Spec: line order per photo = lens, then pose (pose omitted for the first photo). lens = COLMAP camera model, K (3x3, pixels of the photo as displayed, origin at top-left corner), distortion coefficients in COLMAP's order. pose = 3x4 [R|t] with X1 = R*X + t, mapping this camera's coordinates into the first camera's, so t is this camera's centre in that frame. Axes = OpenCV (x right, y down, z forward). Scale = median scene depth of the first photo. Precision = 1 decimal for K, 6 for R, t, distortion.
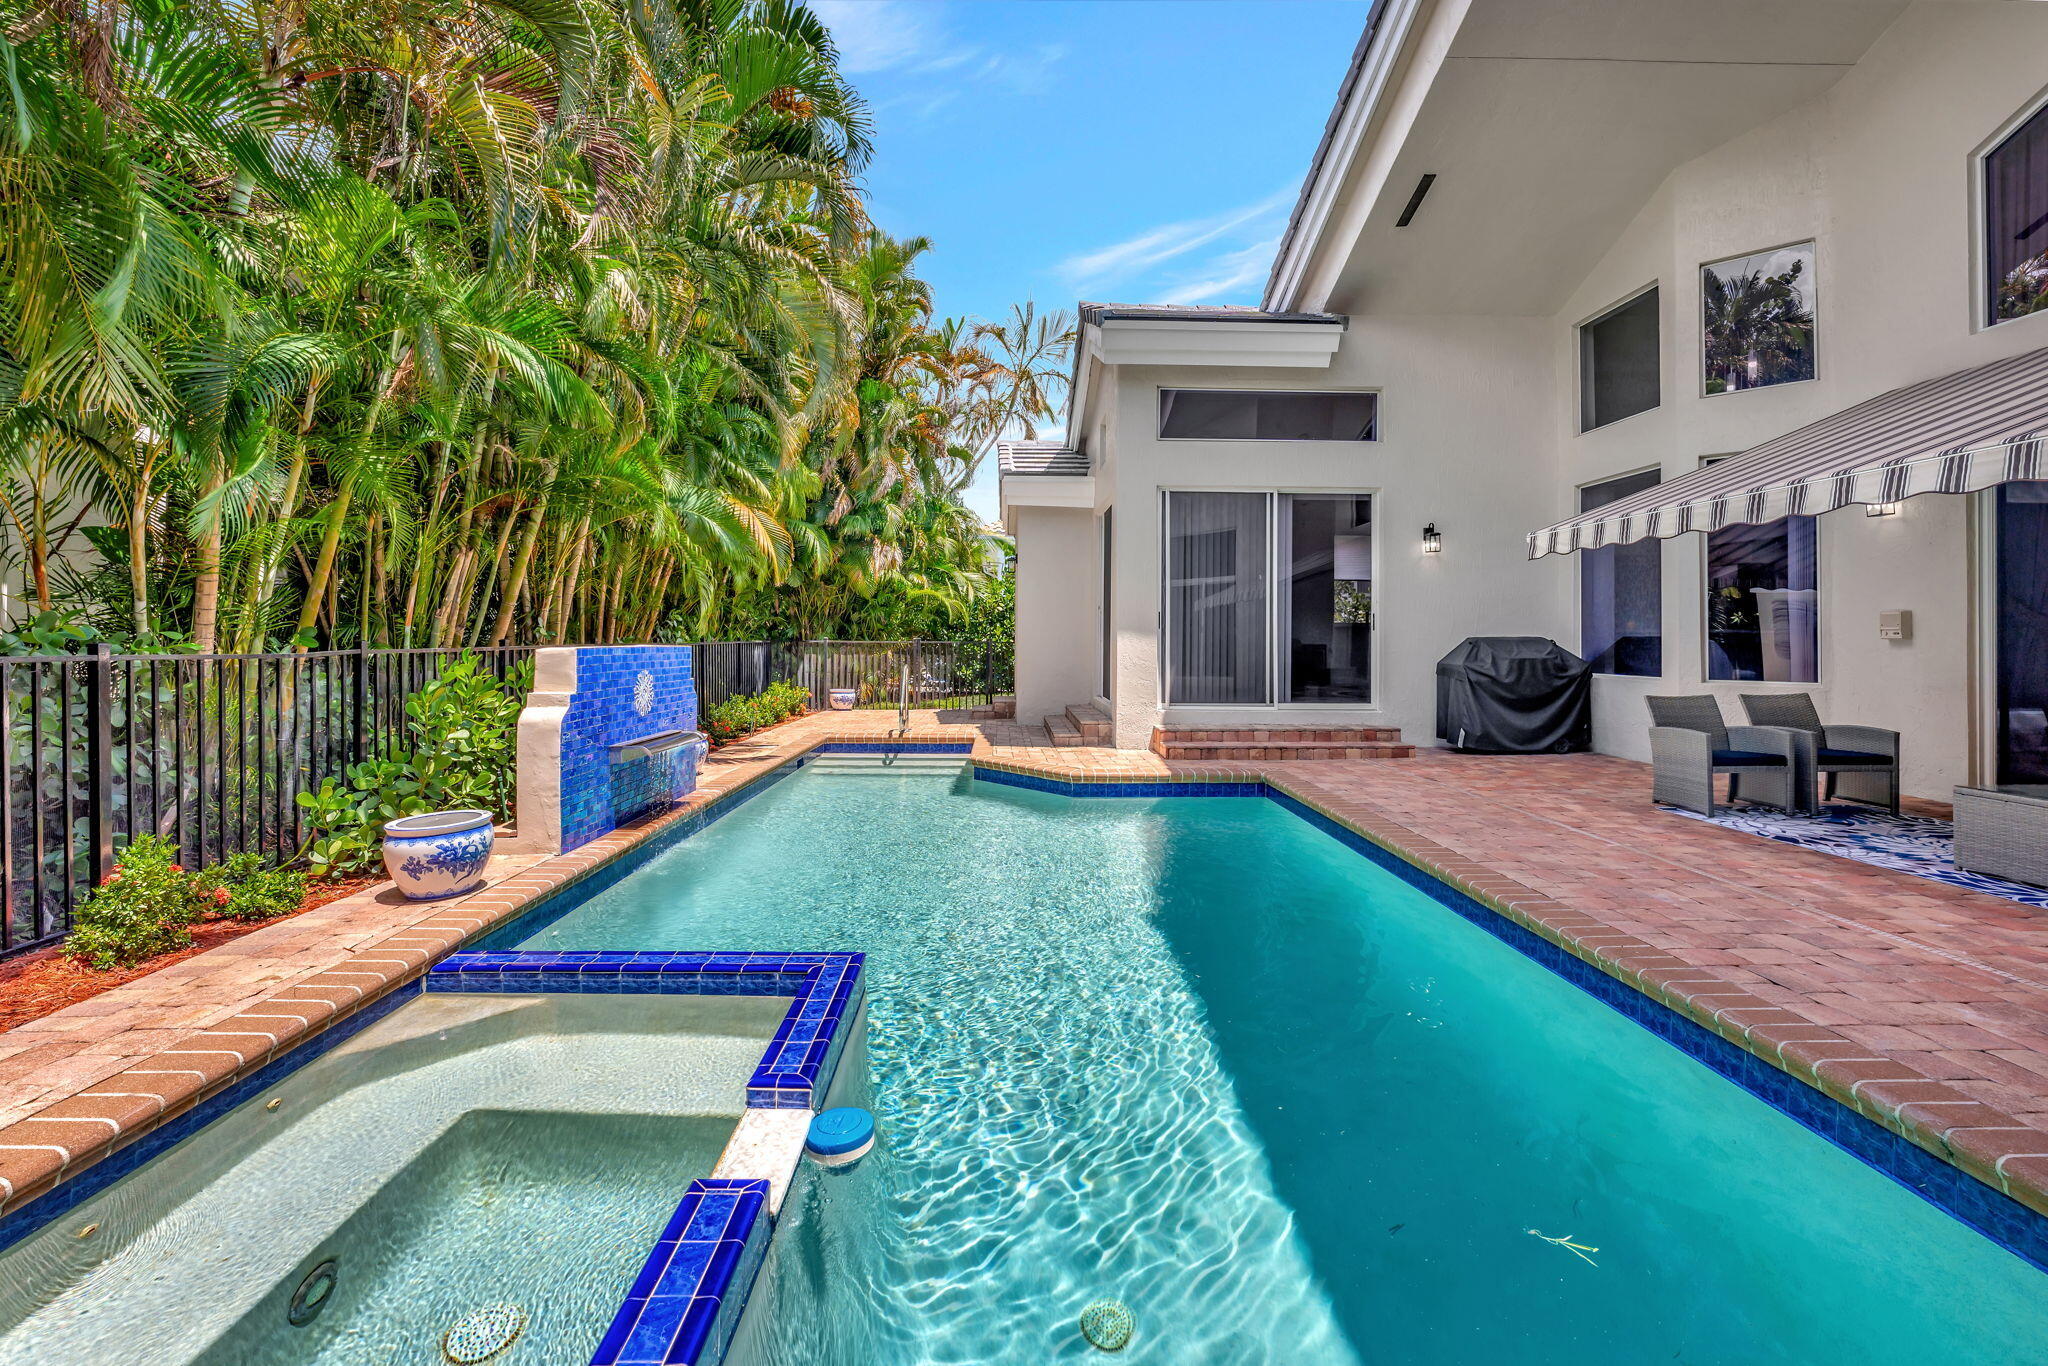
lens RADIAL K [[860.8, 0, 1023.9], [0, 860.8, 629.9], [0, 0, 1]] dist [-0.002249, -0.000173]
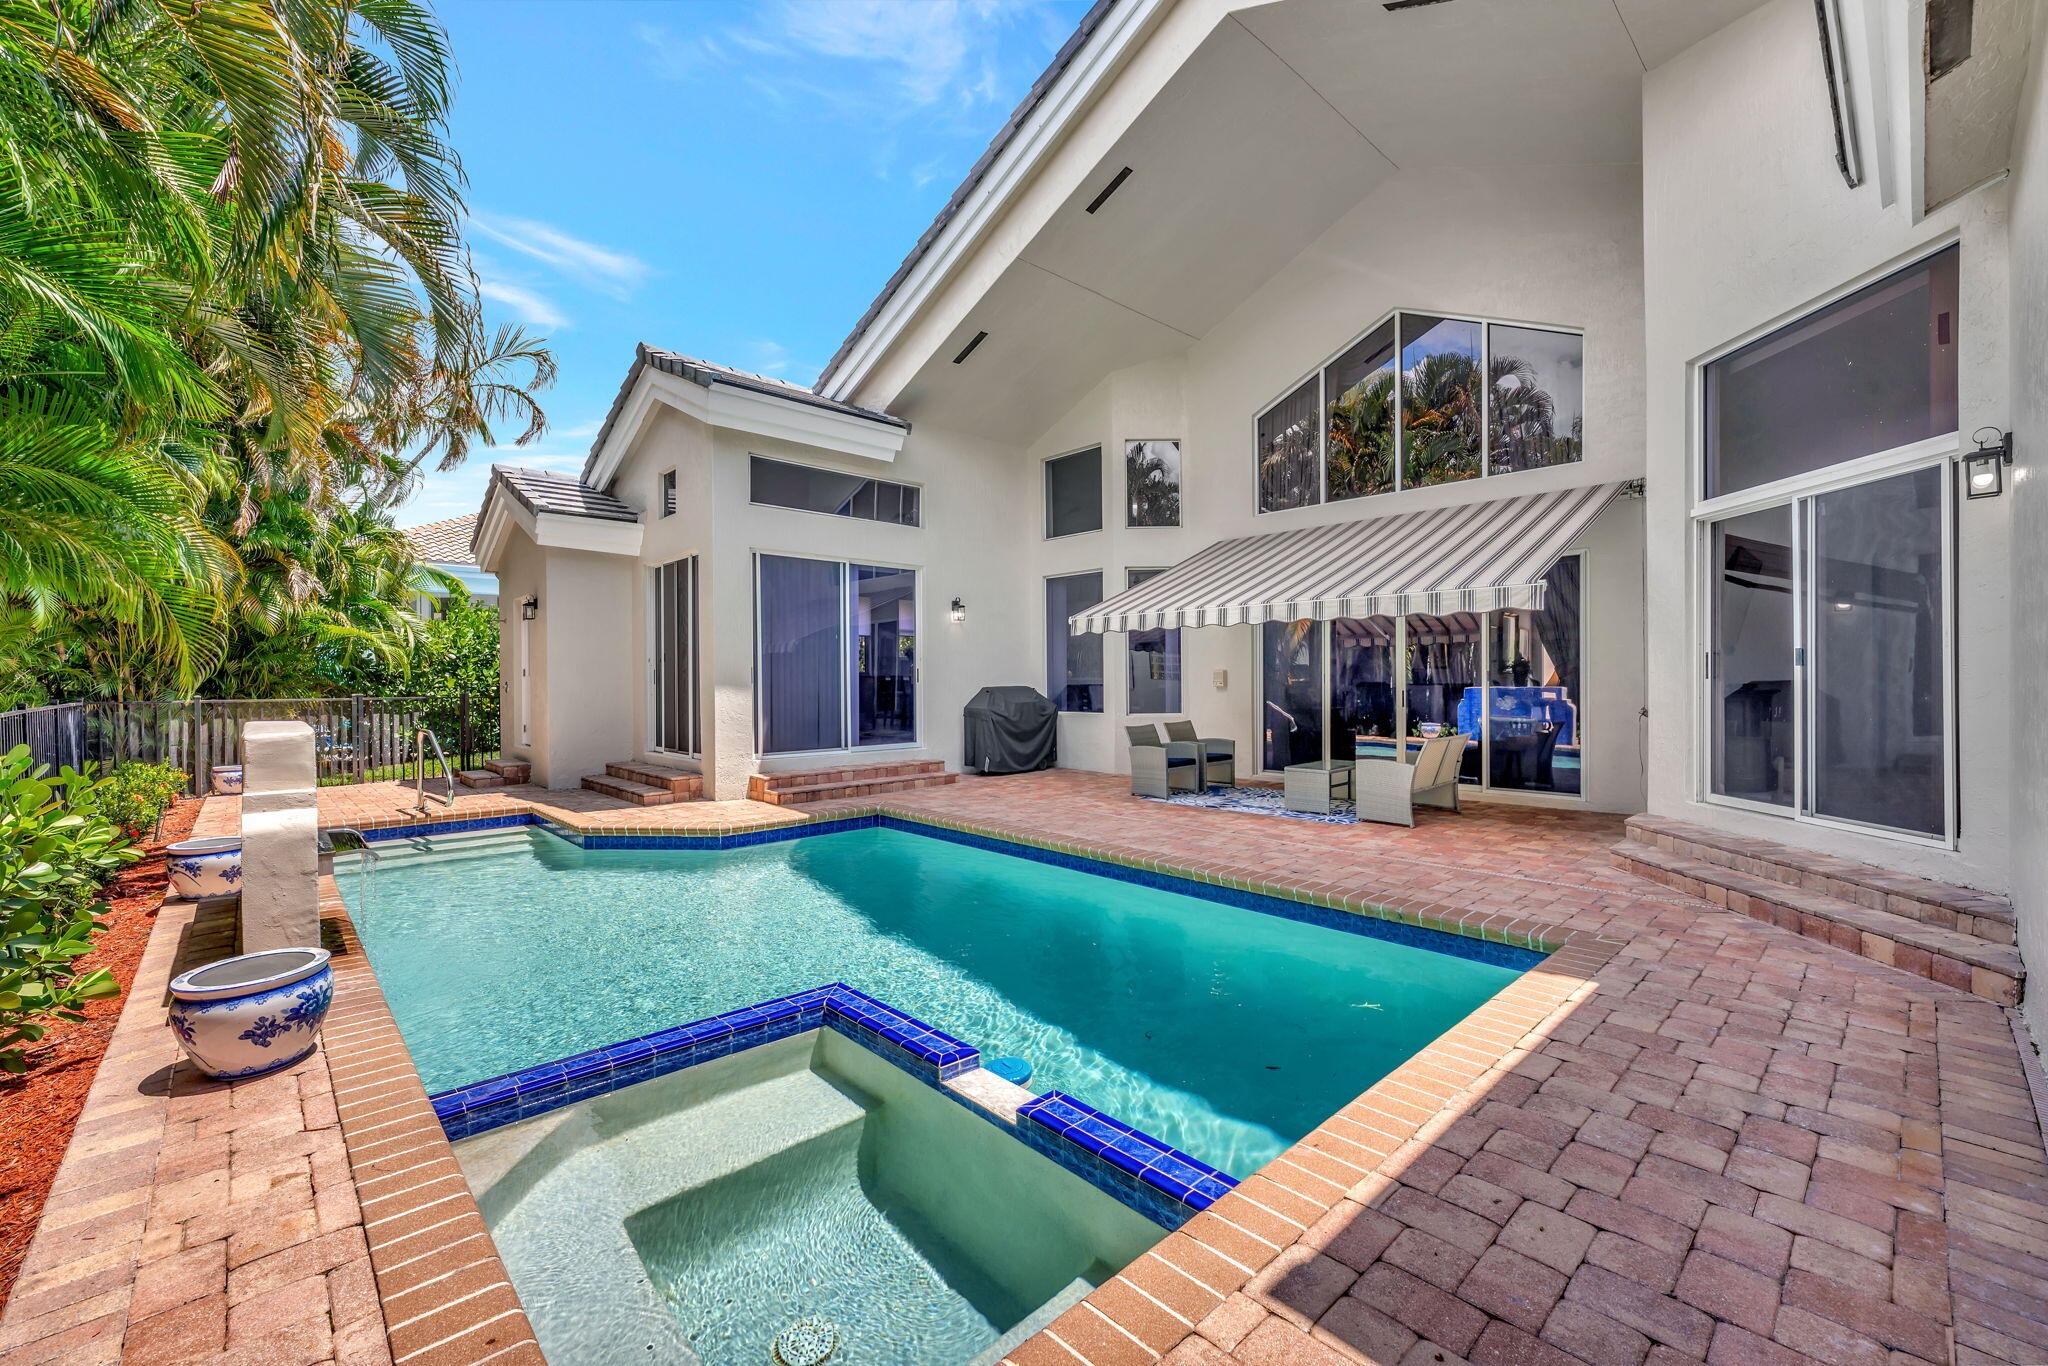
lens RADIAL K [[877.2, 0, 1024.9], [0, 877.2, 678.1], [0, 0, 1]] dist [0.001412, -0.000084]
pose [[0.732022, -0.009948, 0.681209, -0.345435], [0.002201, 0.999923, 0.012238, -0.021457], [-0.681278, -0.007459, 0.731987, -0.014927]]
